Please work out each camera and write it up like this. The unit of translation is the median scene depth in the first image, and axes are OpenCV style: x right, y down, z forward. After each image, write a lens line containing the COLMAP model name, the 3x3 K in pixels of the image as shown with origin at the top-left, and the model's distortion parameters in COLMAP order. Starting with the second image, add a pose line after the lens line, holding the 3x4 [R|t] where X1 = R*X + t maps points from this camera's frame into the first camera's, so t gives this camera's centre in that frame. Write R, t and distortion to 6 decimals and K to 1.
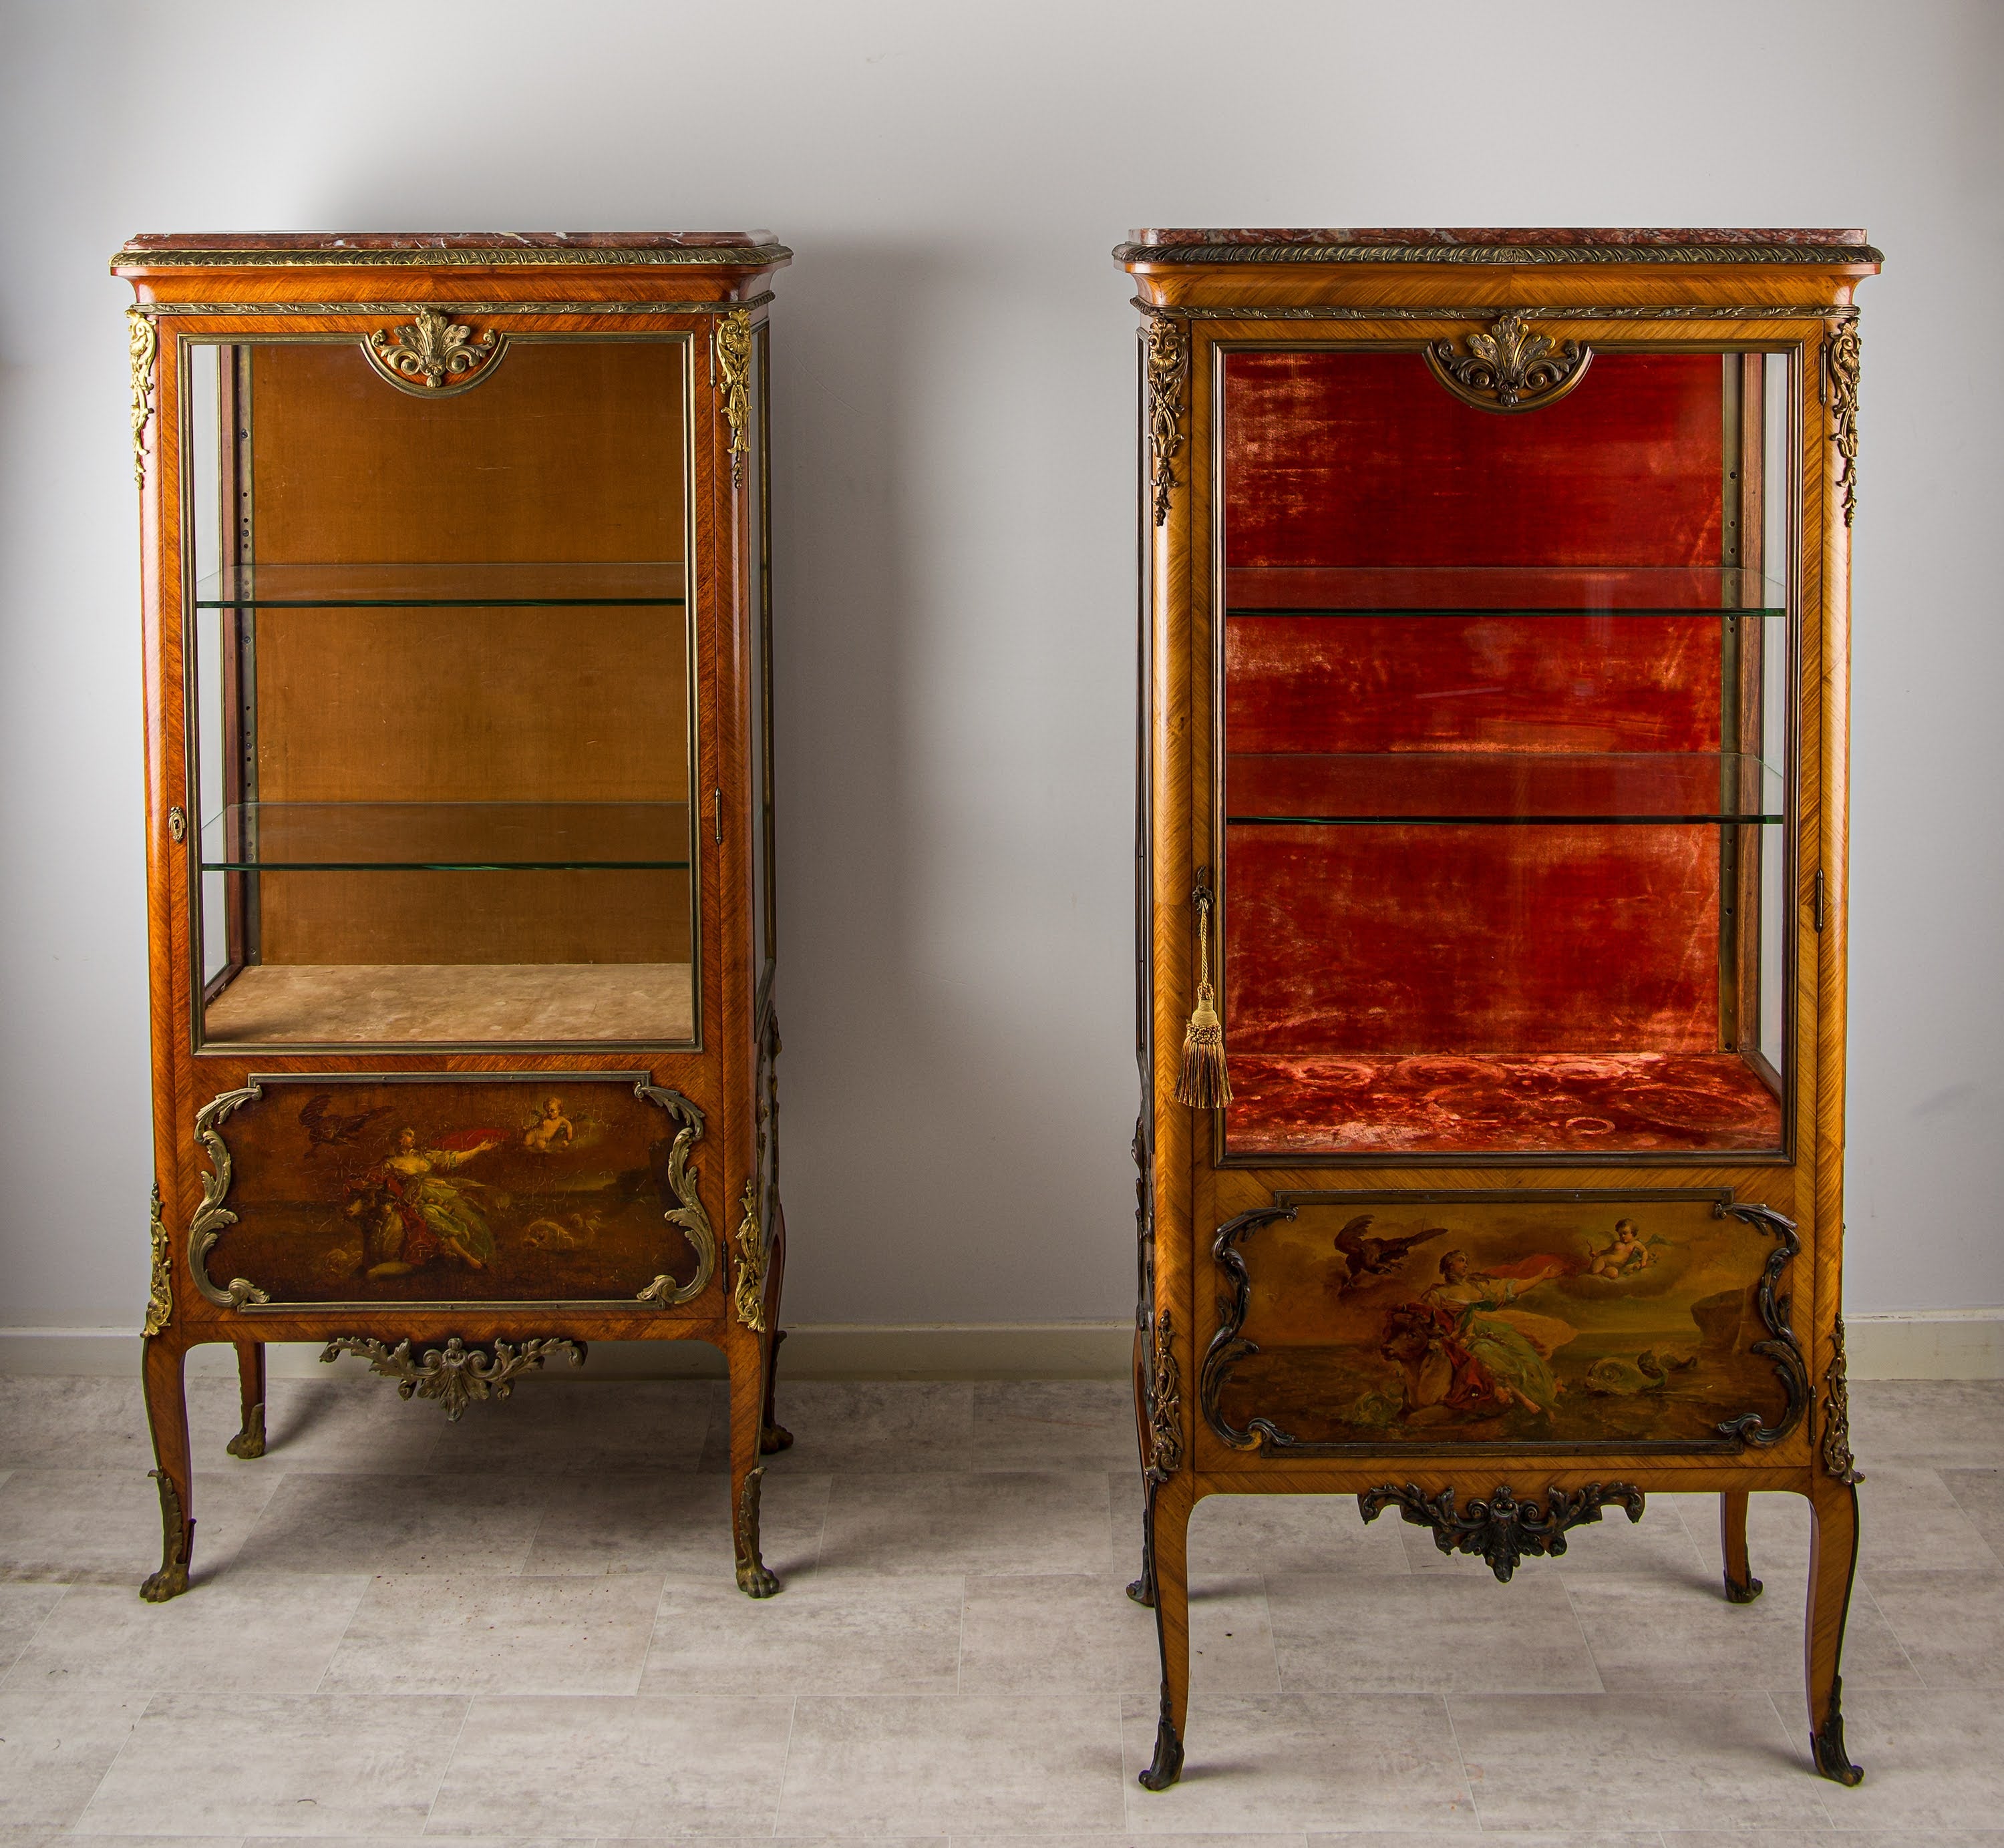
lens RADIAL K [[1600.3, 0, 1000.3], [0, 1600.3, 920.6], [0, 0, 1]] dist [-0.037250, 0.016626]
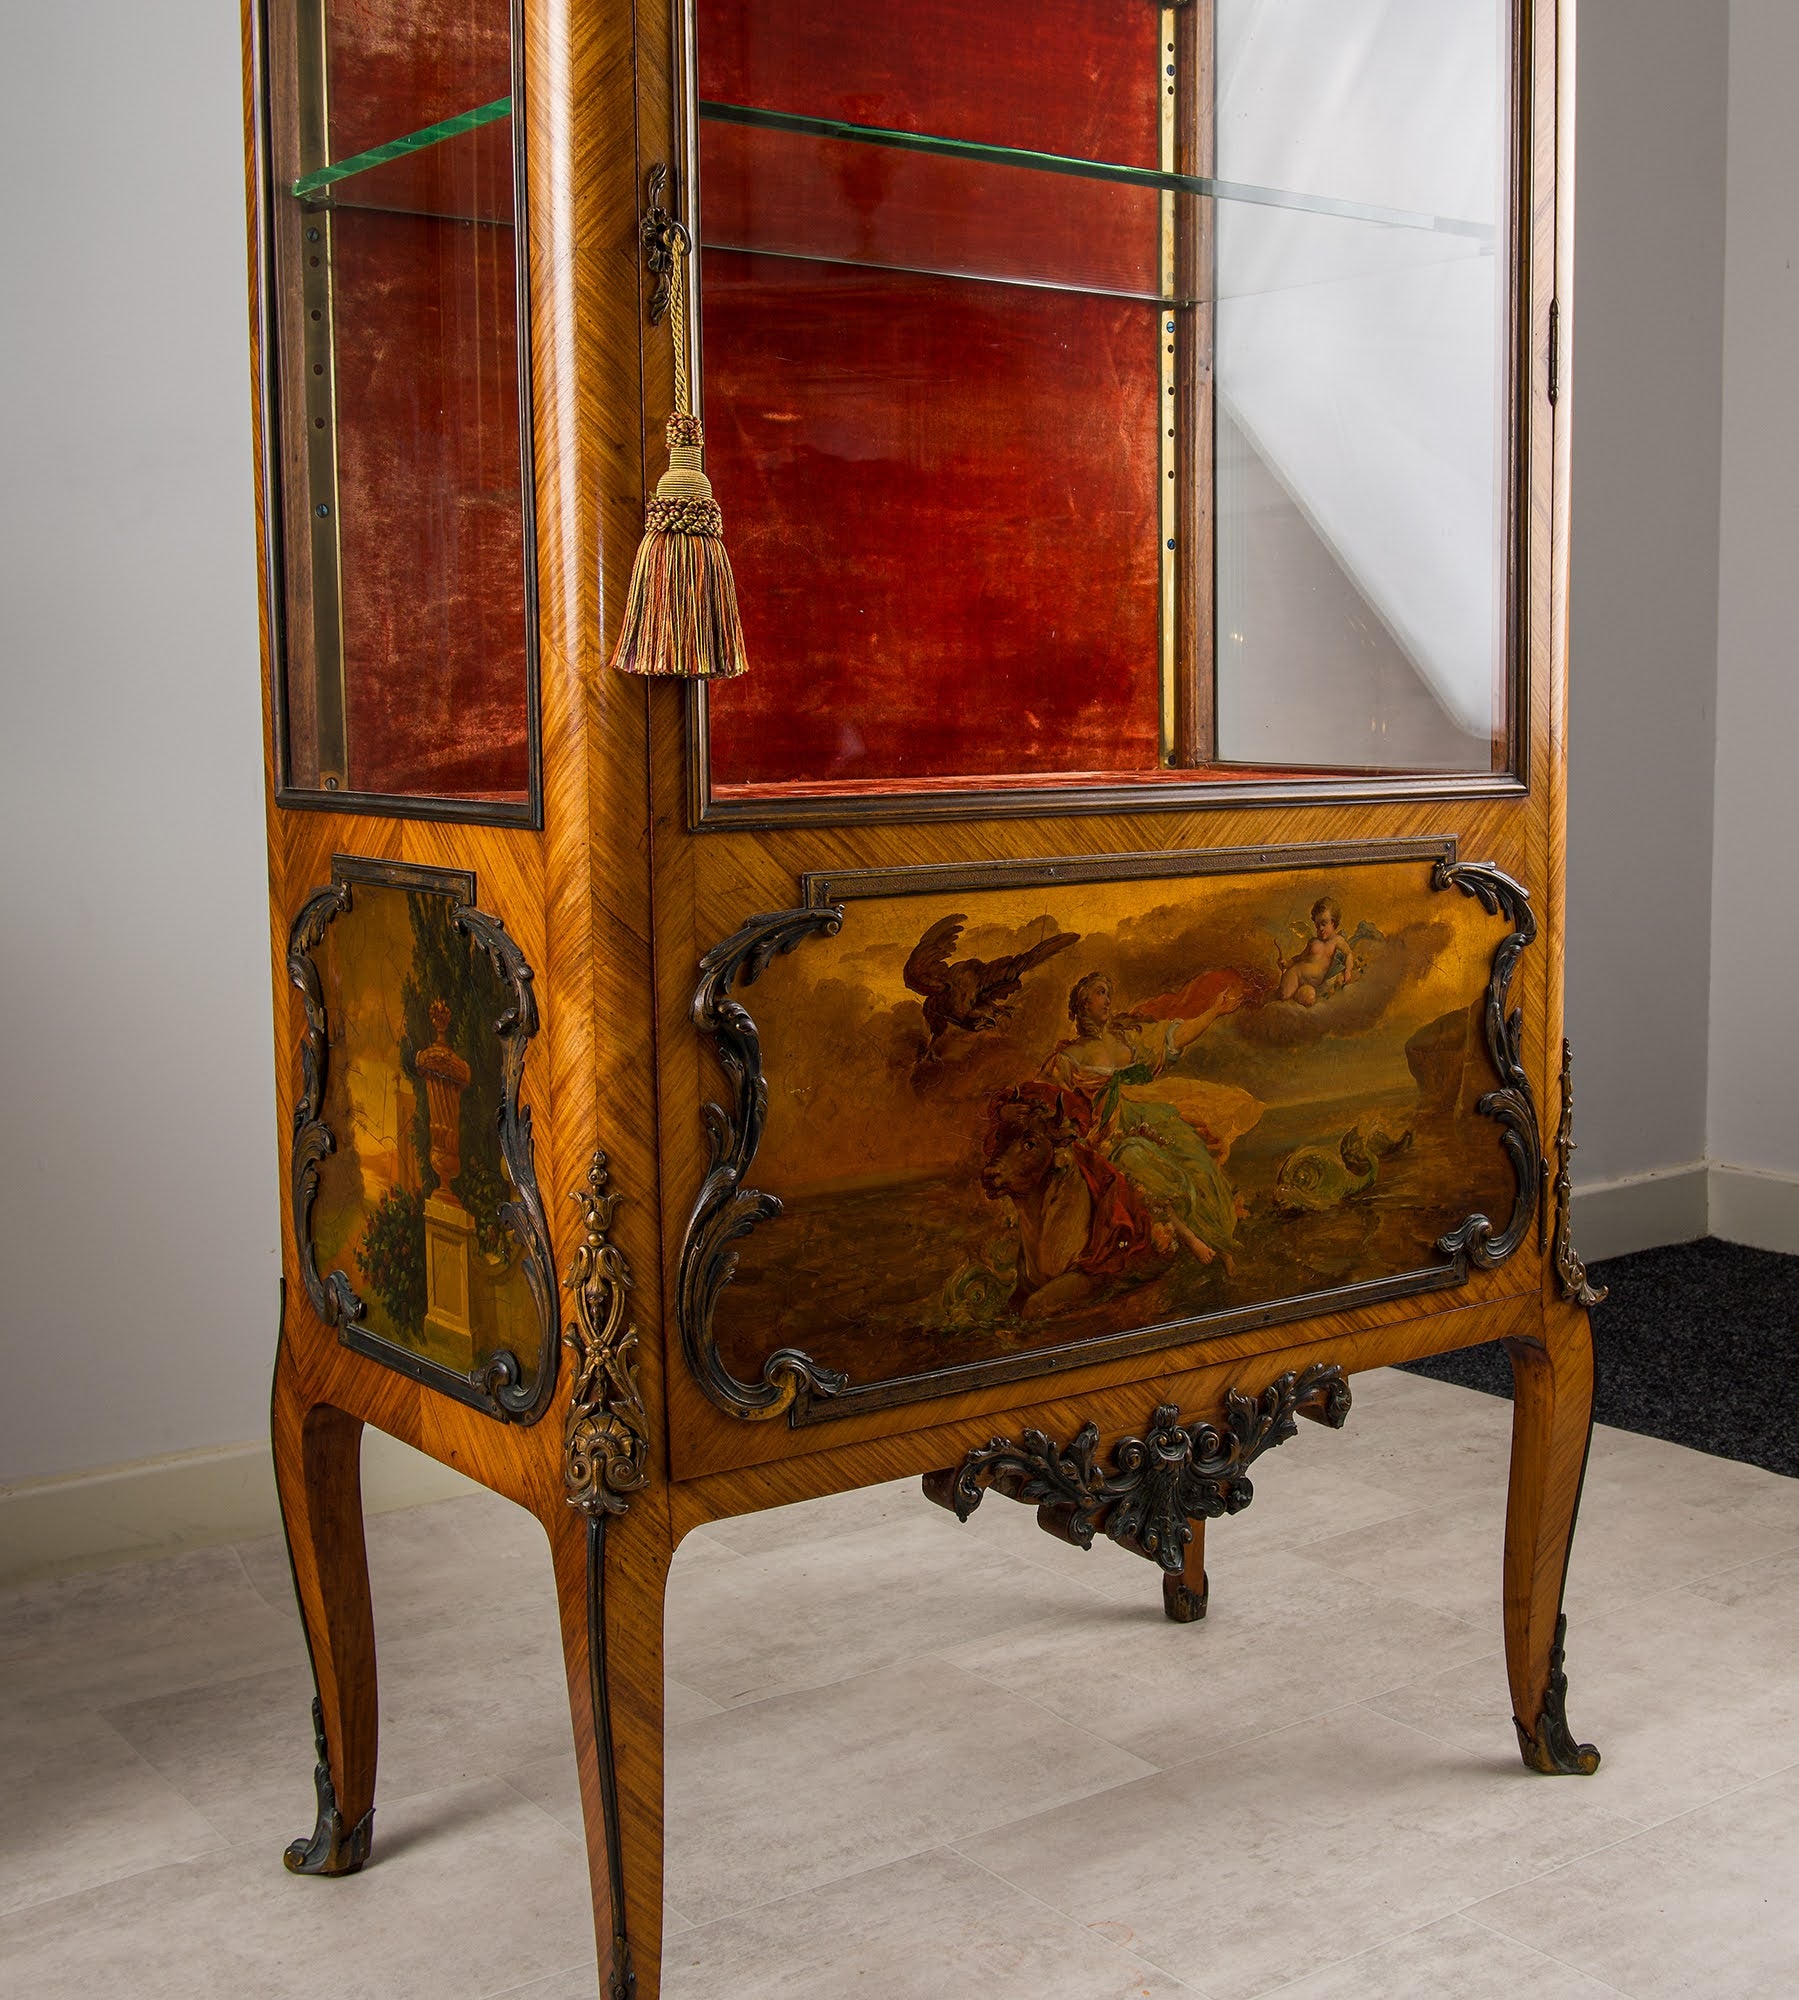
lens RADIAL K [[2199.4, 0, 902.4], [0, 2199.4, 1004.6], [0, 0, 1]] dist [-0.046430, 0.000000]
pose [[0.838864, -0.080280, 0.538388, -0.167973], [0.072593, 0.996729, 0.035518, 0.183999], [-0.539479, 0.009289, 0.841948, 0.402926]]
